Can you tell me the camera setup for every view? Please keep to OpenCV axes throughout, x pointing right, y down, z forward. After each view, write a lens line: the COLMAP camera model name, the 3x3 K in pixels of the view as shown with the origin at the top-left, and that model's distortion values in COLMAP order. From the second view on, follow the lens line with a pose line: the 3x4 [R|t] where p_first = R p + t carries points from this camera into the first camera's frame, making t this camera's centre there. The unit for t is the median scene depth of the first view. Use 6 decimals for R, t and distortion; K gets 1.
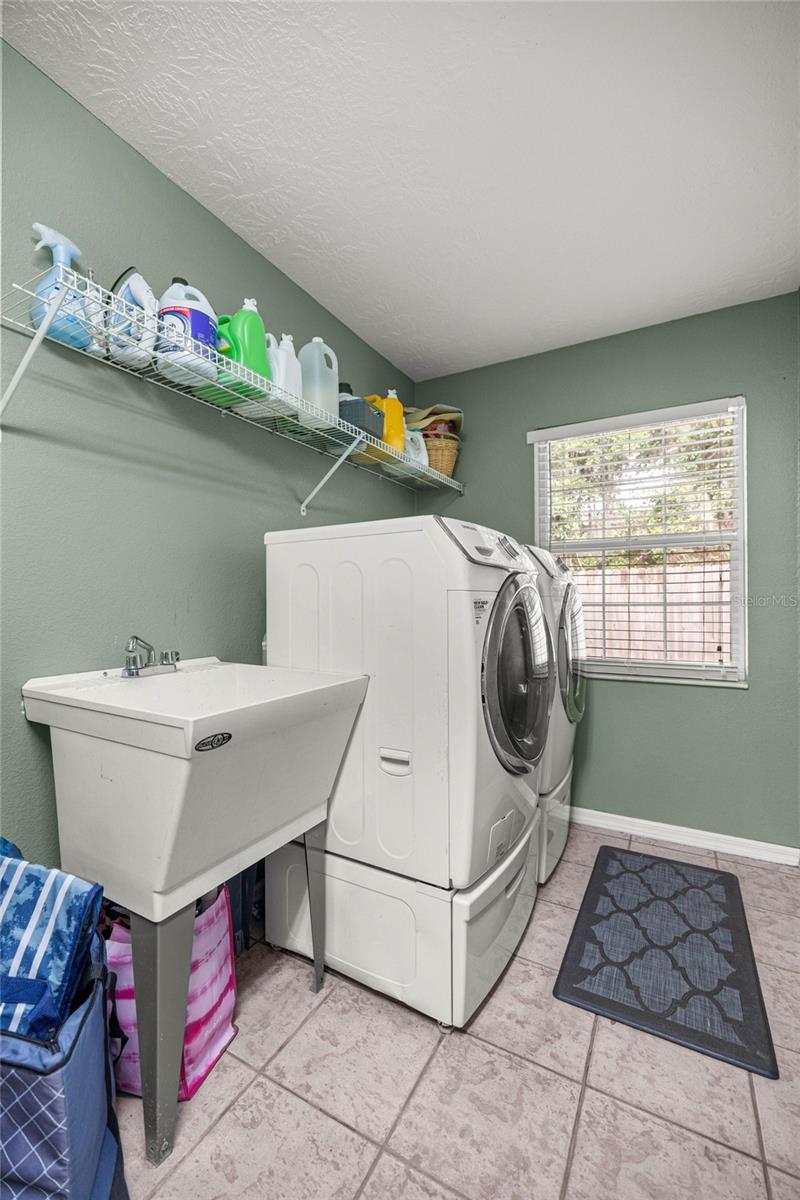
lens RADIAL K [[508.4, 0, 402.6], [0, 508.4, 581.5], [0, 0, 1]] dist [0.003566, -0.000108]
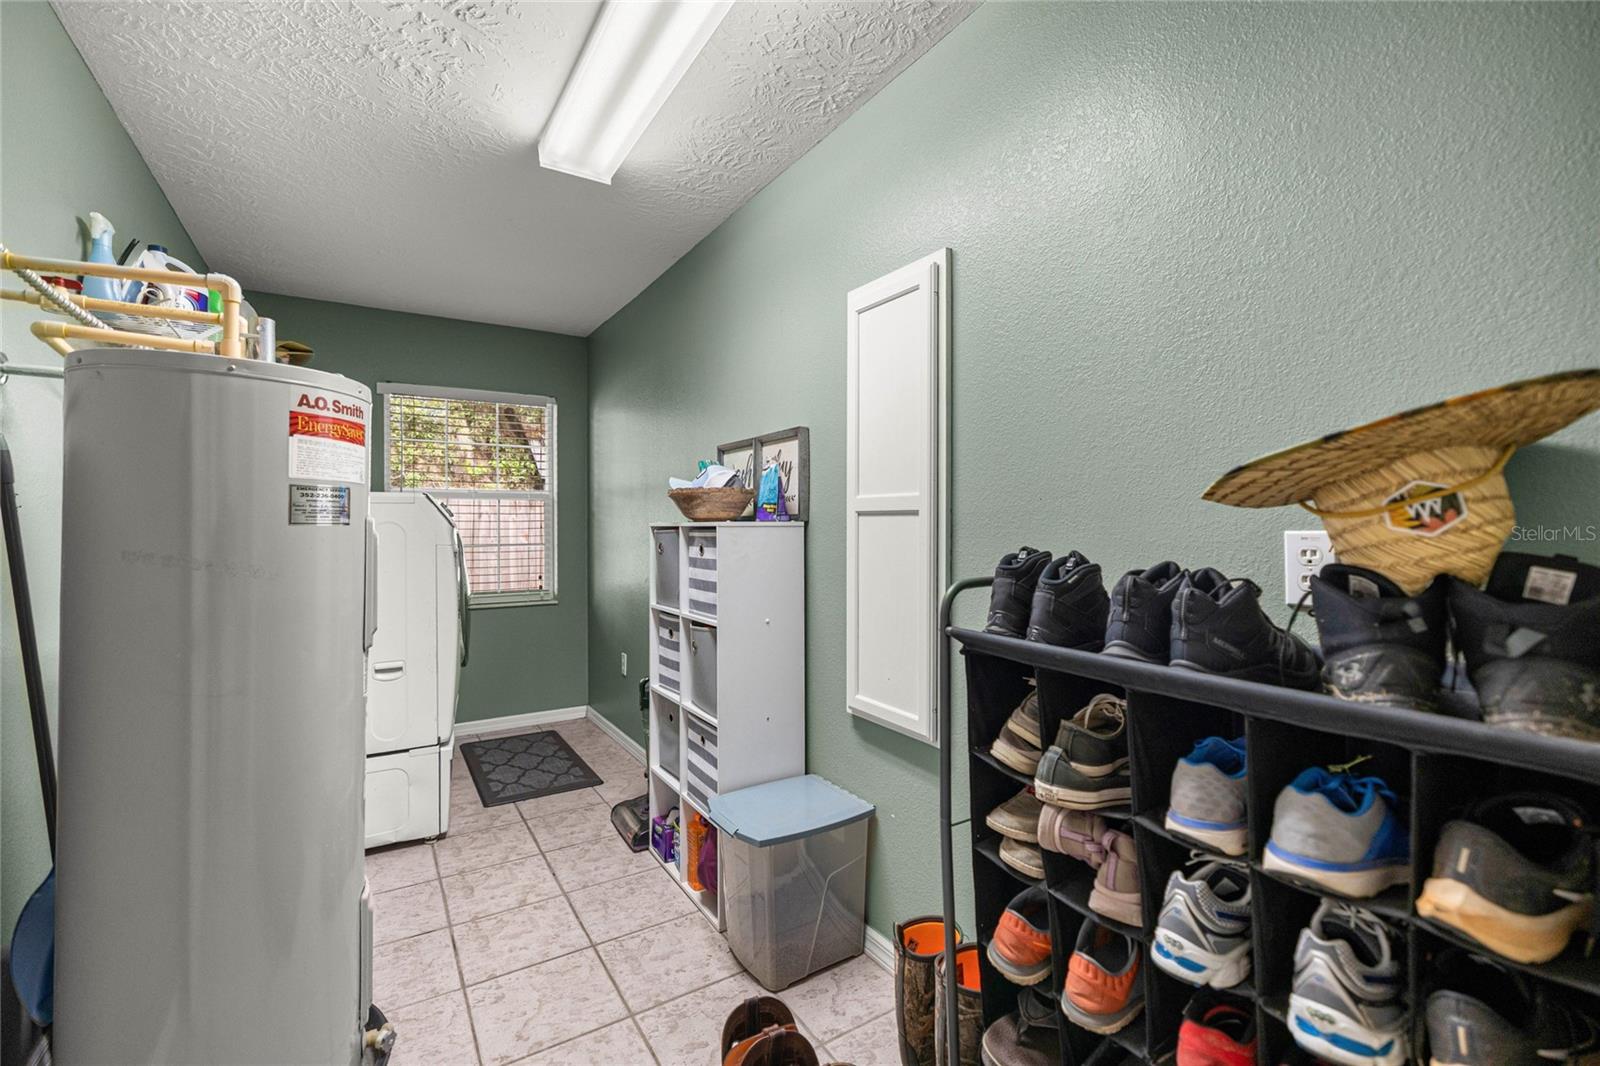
lens RADIAL K [[677.8, 0, 800.5], [0, 677.8, 522.7], [0, 0, 1]] dist [0.003566, -0.000108]
pose [[0.482798, -0.006162, 0.875710, -0.836979], [-0.008587, 0.999894, 0.011770, -0.054639], [-0.875690, -0.013203, 0.482694, -0.648277]]
